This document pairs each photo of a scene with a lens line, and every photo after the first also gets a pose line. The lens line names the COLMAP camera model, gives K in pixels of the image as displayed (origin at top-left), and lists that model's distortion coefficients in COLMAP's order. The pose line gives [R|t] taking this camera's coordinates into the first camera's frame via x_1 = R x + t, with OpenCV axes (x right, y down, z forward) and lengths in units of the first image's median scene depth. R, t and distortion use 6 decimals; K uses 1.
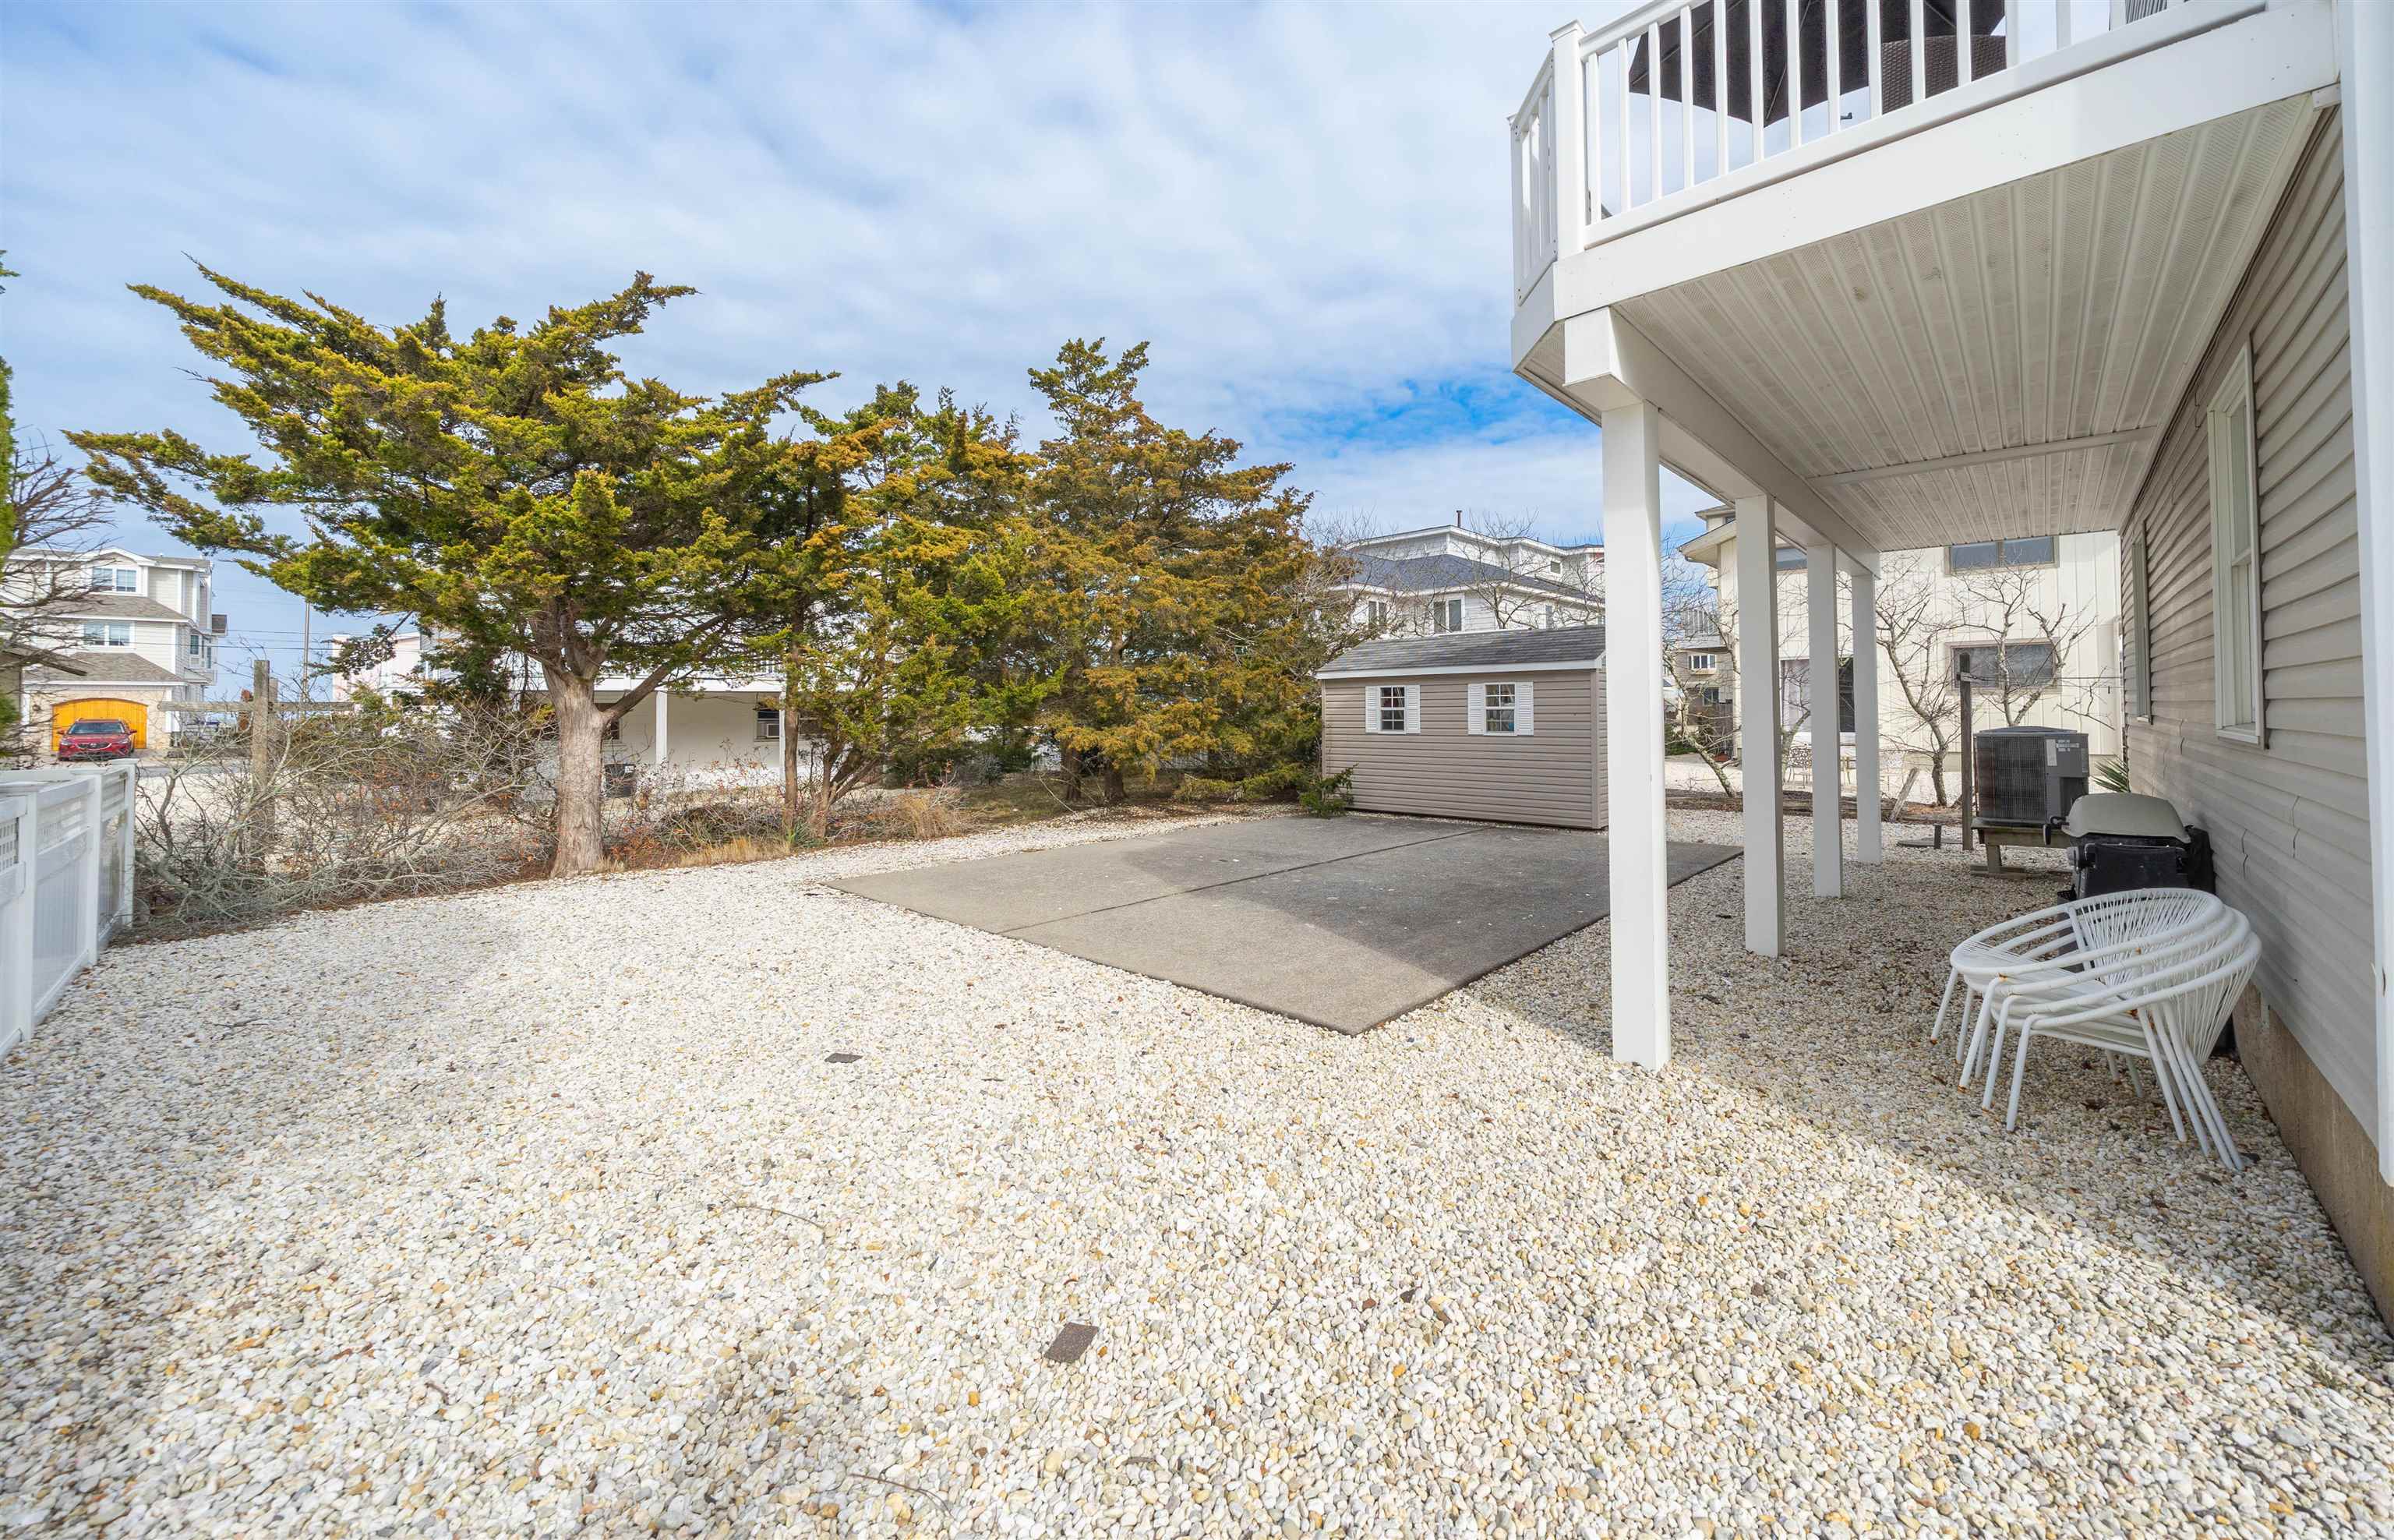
lens RADIAL K [[871.7, 0, 1278.7], [0, 871.7, 699.1], [0, 0, 1]] dist [-0.008751, -0.000172]
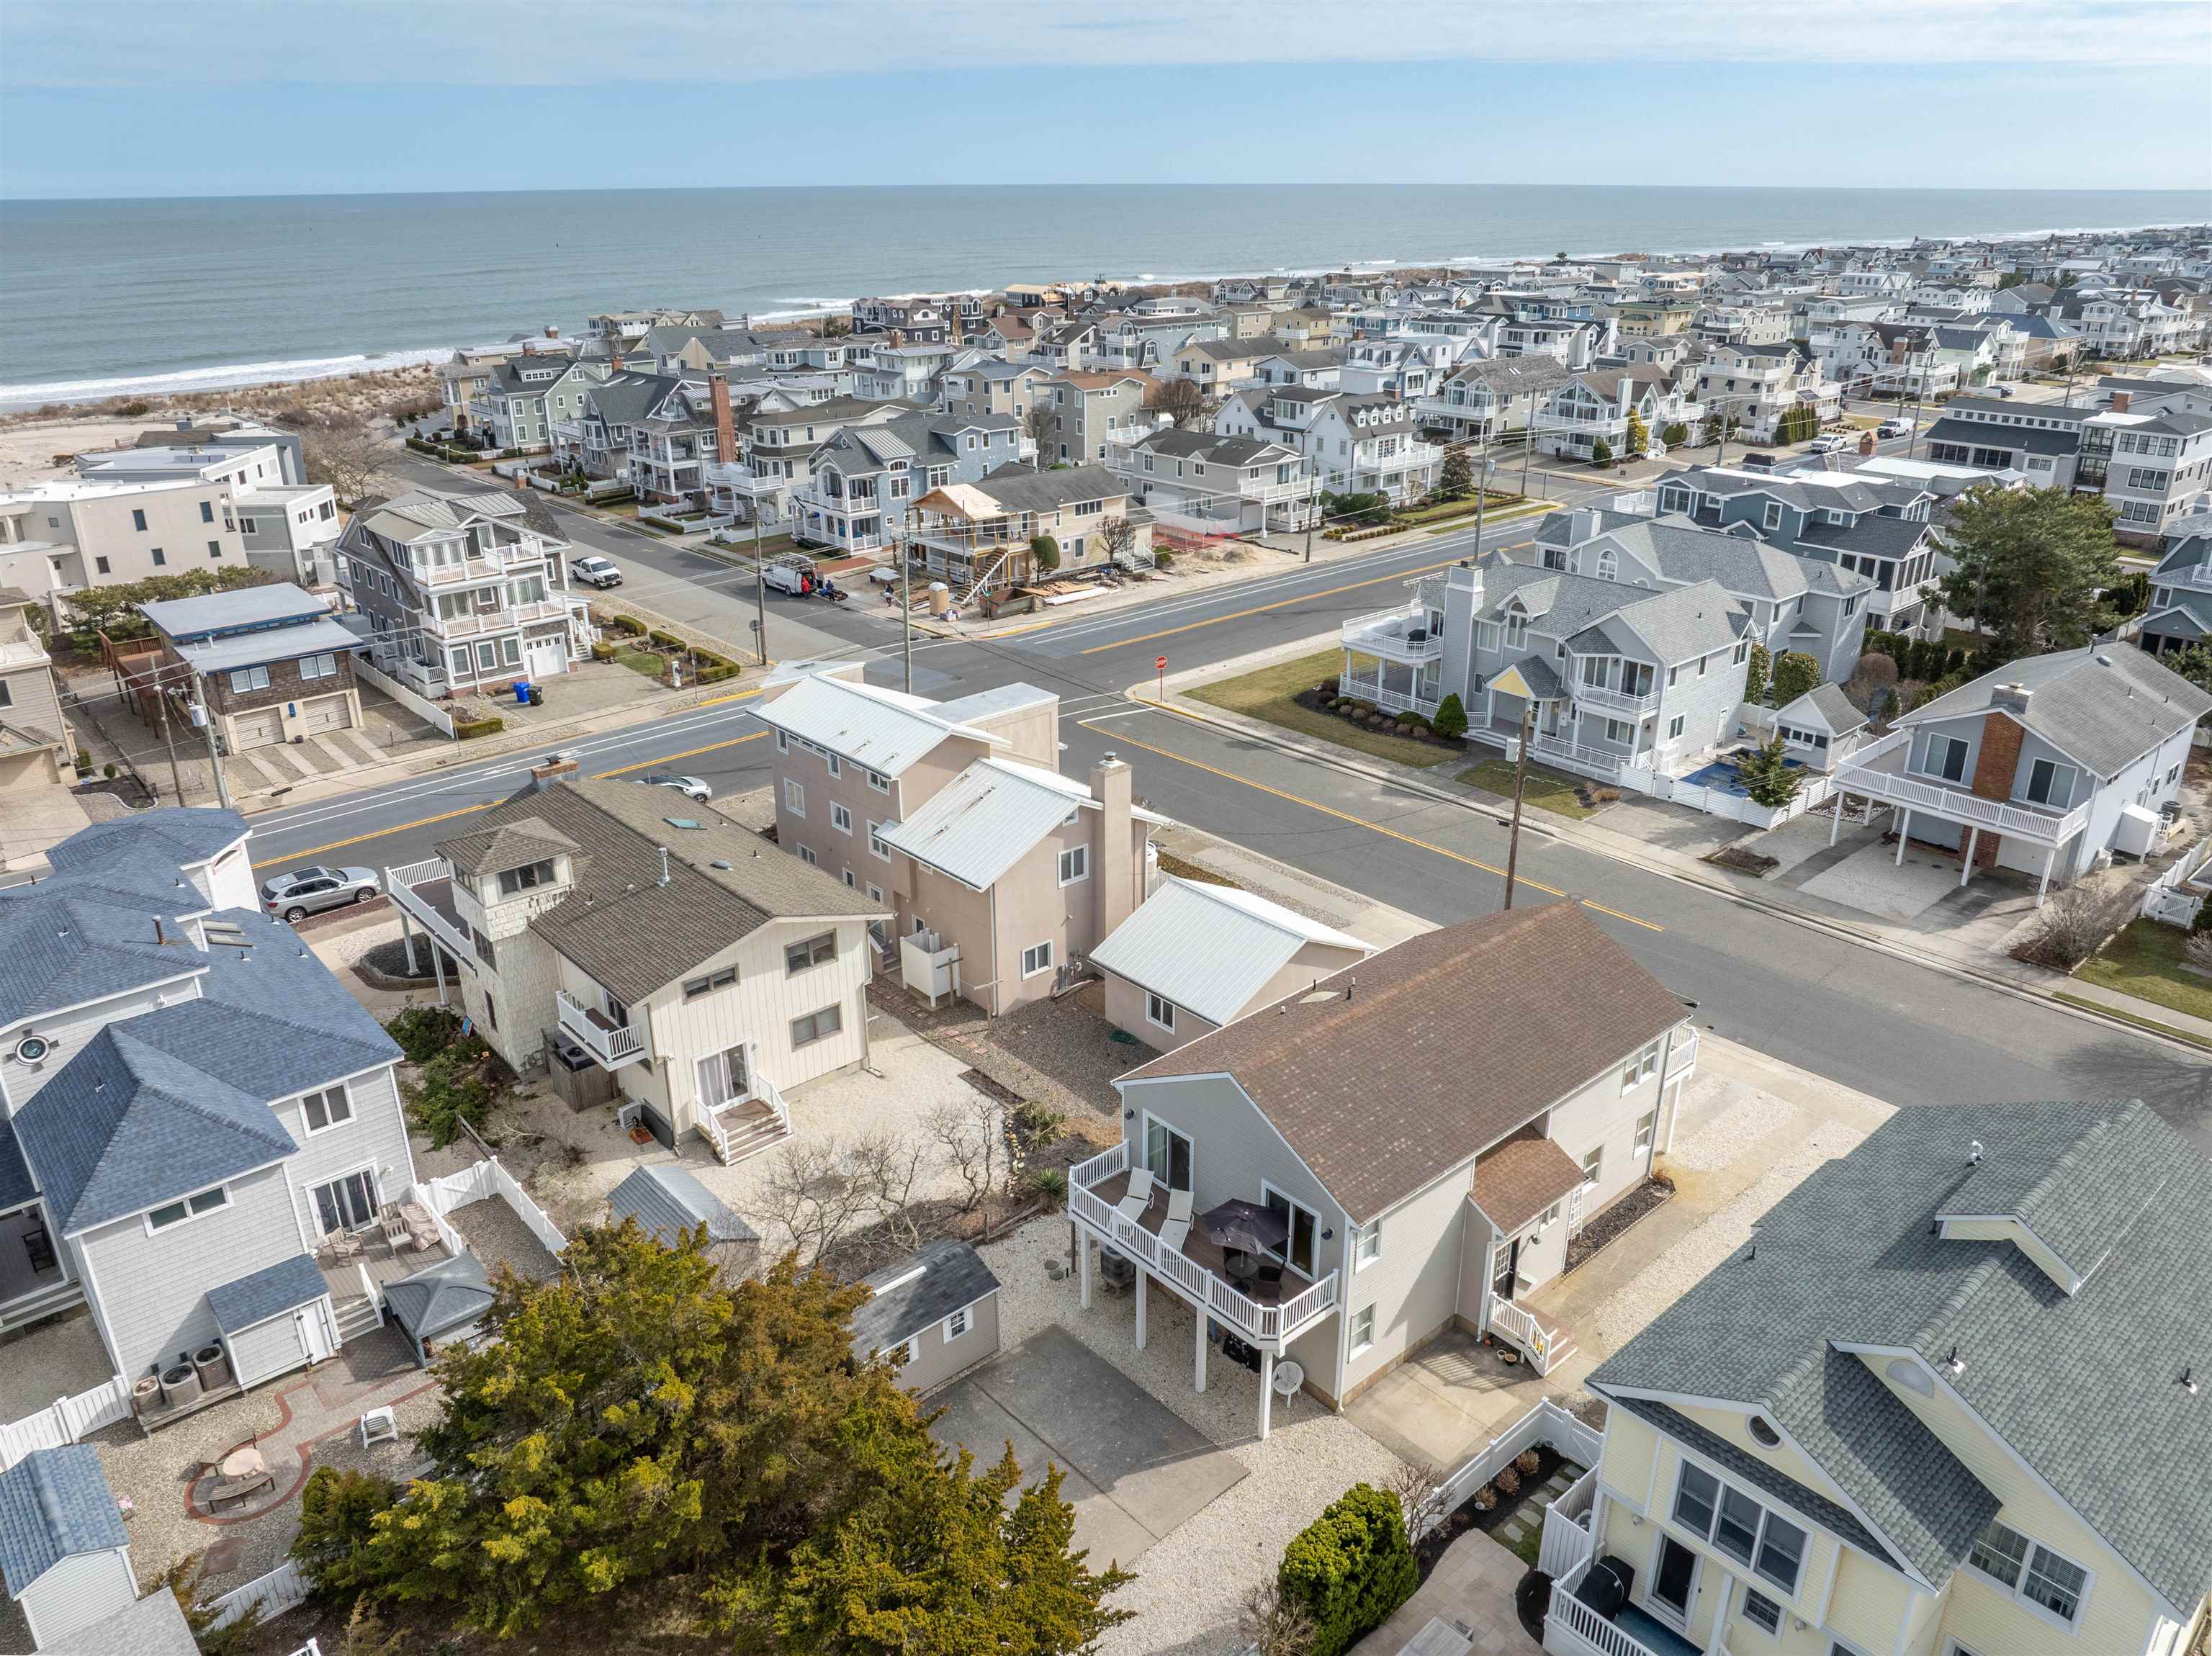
lens RADIAL K [[1587.0, 0, 1112.5], [0, 1587.0, 819.4], [0, 0, 1]] dist [-0.032240, -0.009027]
pose [[0.118615, -0.366468, 0.922839, -3.240803], [-0.012310, 0.928786, 0.370412, -2.991638], [-0.992864, -0.055296, 0.105657, 0.471633]]
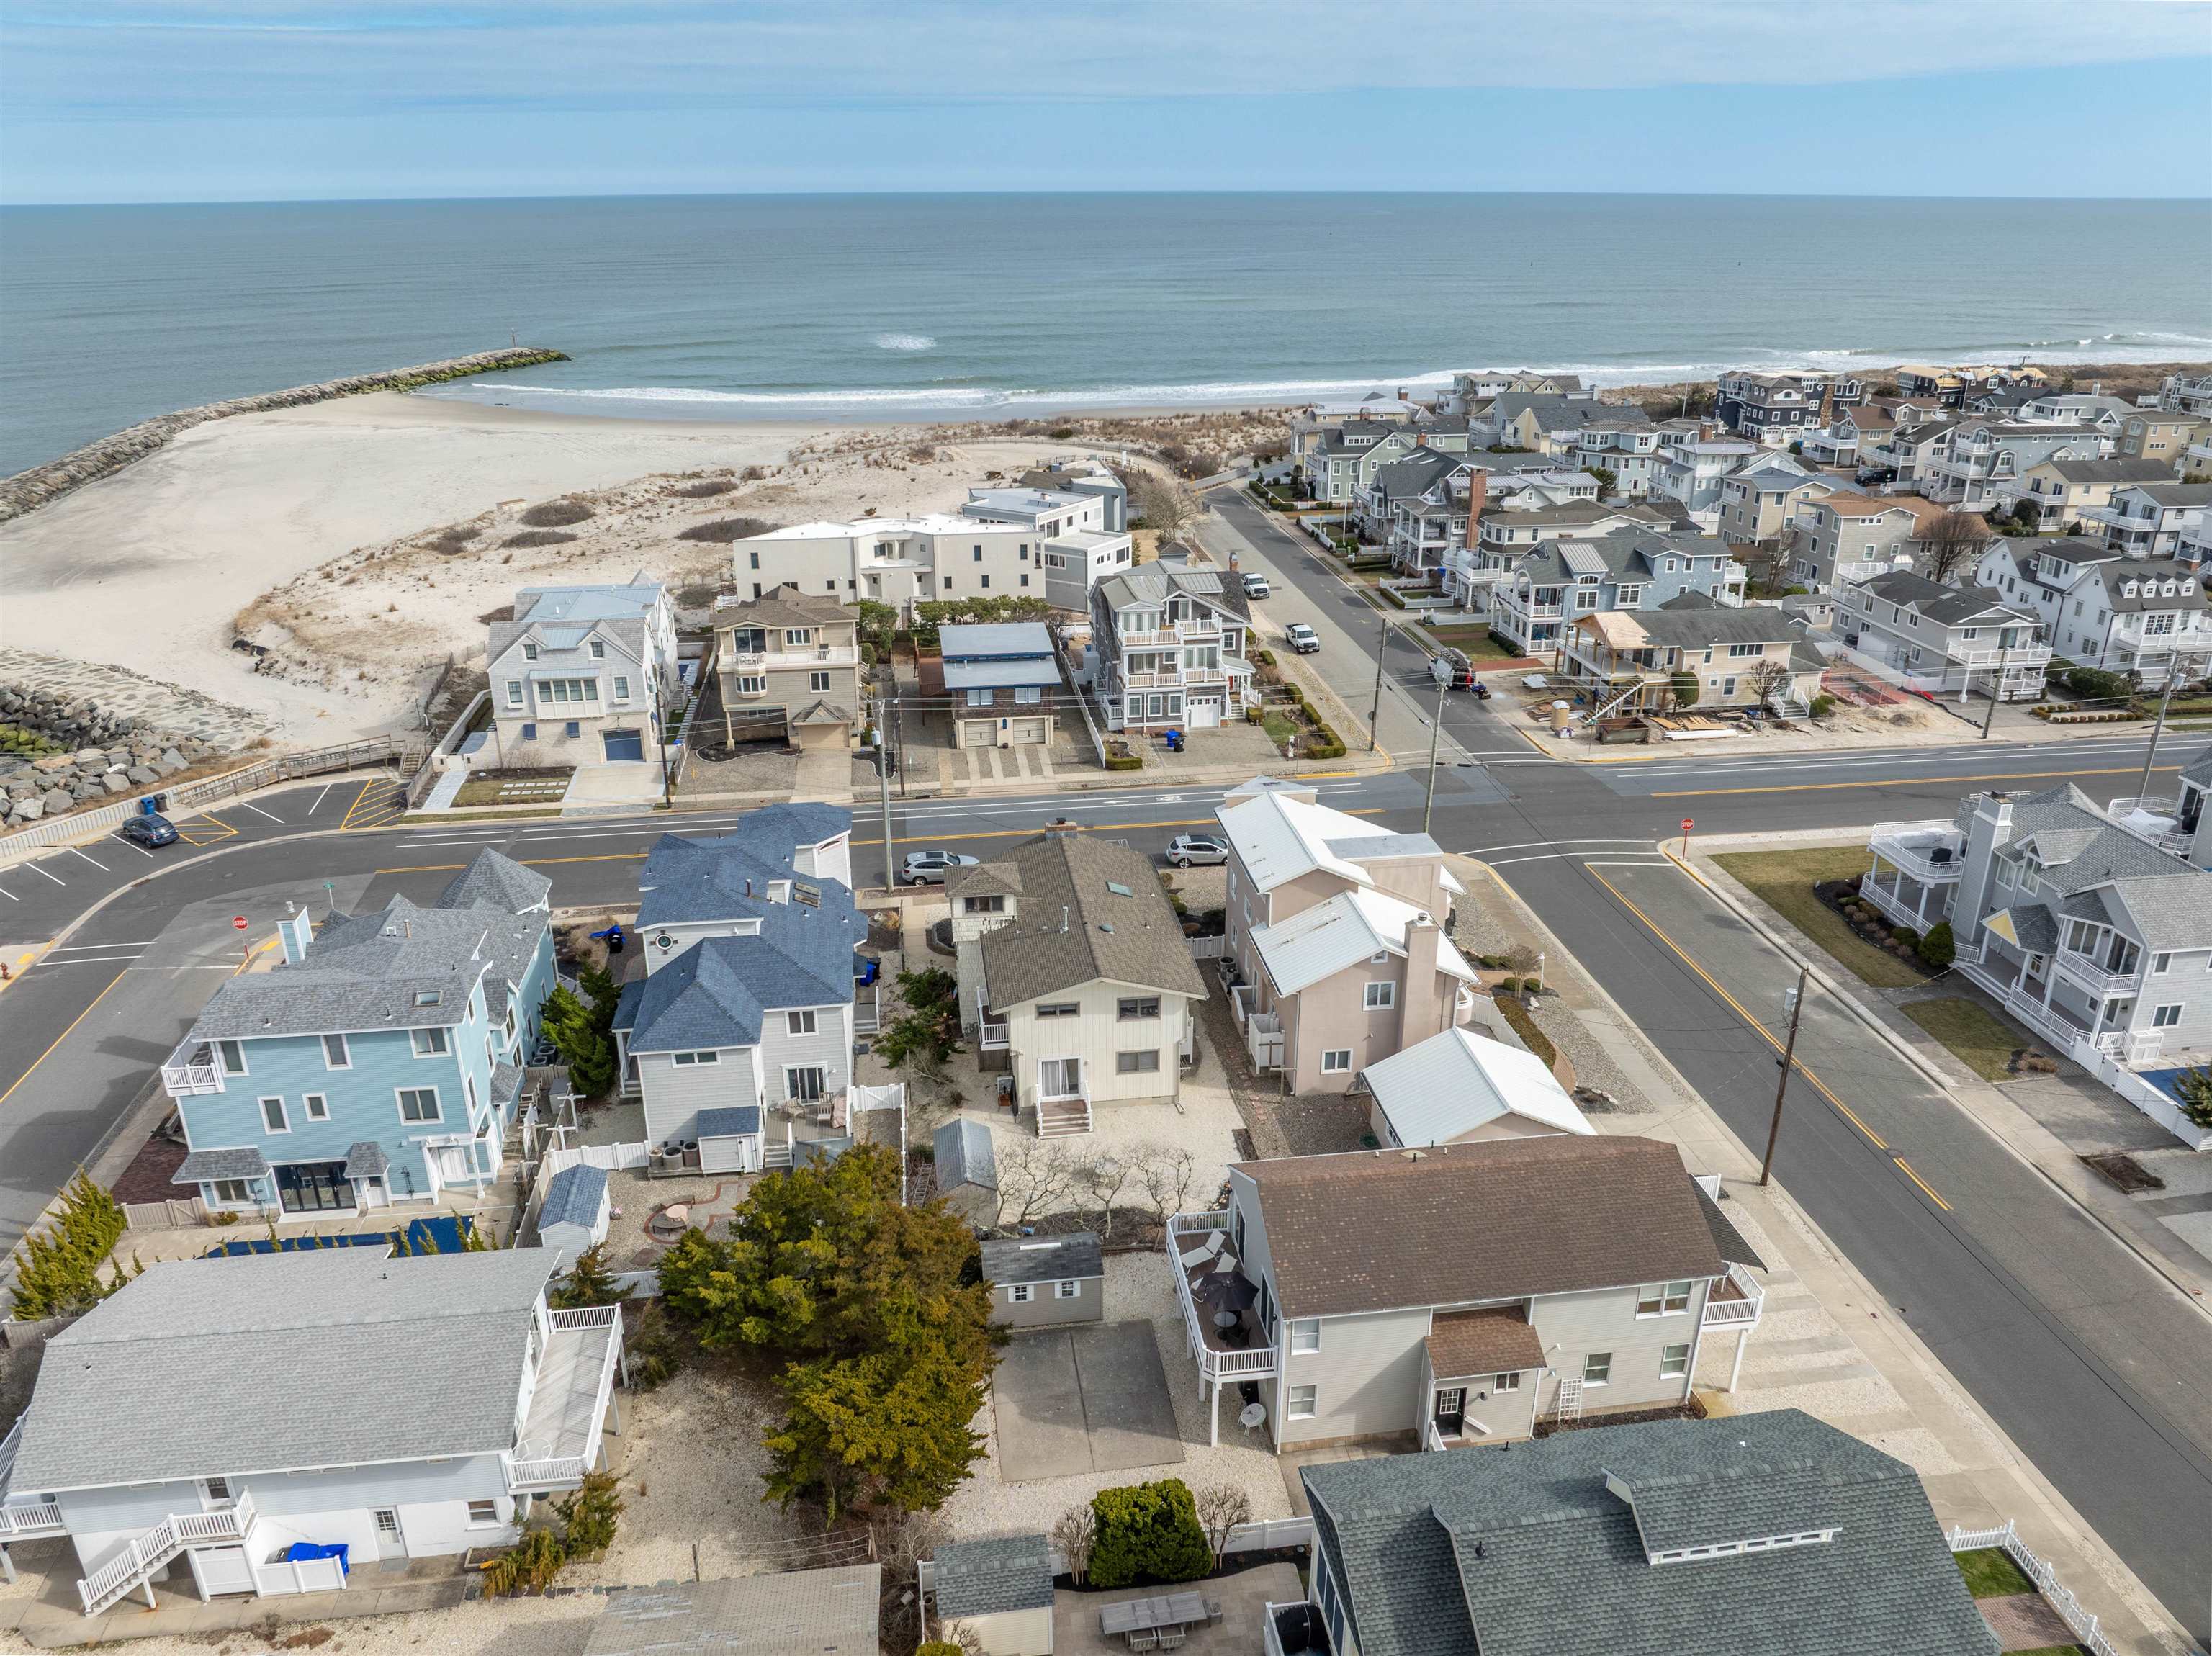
lens RADIAL K [[1587.0, 0, 1111.2], [0, 1587.0, 821.8], [0, 0, 1]] dist [-0.032240, -0.009027]
pose [[0.652128, -0.278288, 0.705184, -3.590163], [-0.014482, 0.925446, 0.378603, -4.215384], [-0.757970, -0.257111, 0.599479, -2.225063]]
